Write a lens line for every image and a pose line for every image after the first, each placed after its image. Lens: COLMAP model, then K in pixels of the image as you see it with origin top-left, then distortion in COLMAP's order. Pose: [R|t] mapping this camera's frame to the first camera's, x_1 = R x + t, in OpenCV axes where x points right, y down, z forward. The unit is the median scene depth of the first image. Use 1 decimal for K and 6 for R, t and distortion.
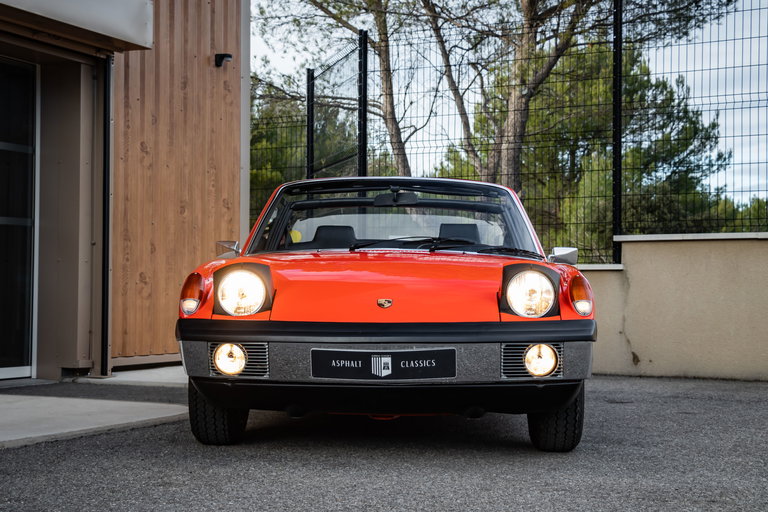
lens RADIAL K [[1243.1, 0, 384.0], [0, 1243.1, 256.0], [0, 0, 1]] dist [-0.008137, -0.019607]
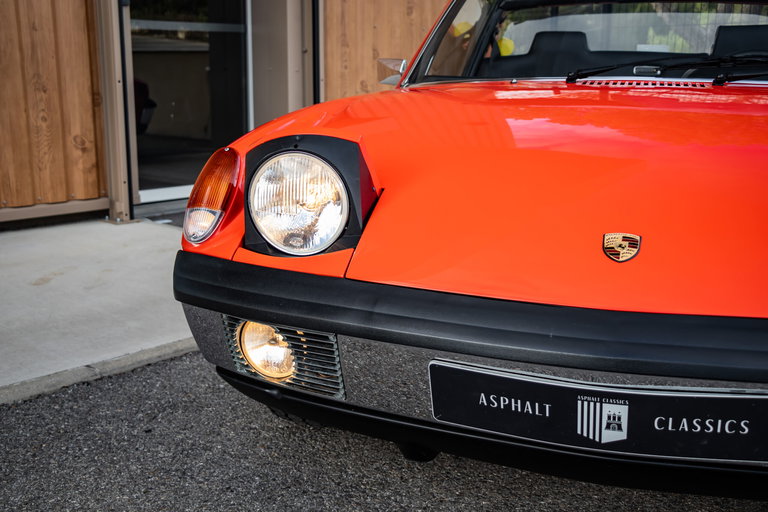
lens RADIAL K [[856.9, 0, 384.0], [0, 856.9, 256.0], [0, 0, 1]] dist [-0.103443, 0.360782]
pose [[0.962500, 0.057385, -0.265142, 0.000021], [0.008708, 0.970331, 0.241623, -0.026941], [0.271141, -0.234871, 0.933444, 0.710313]]
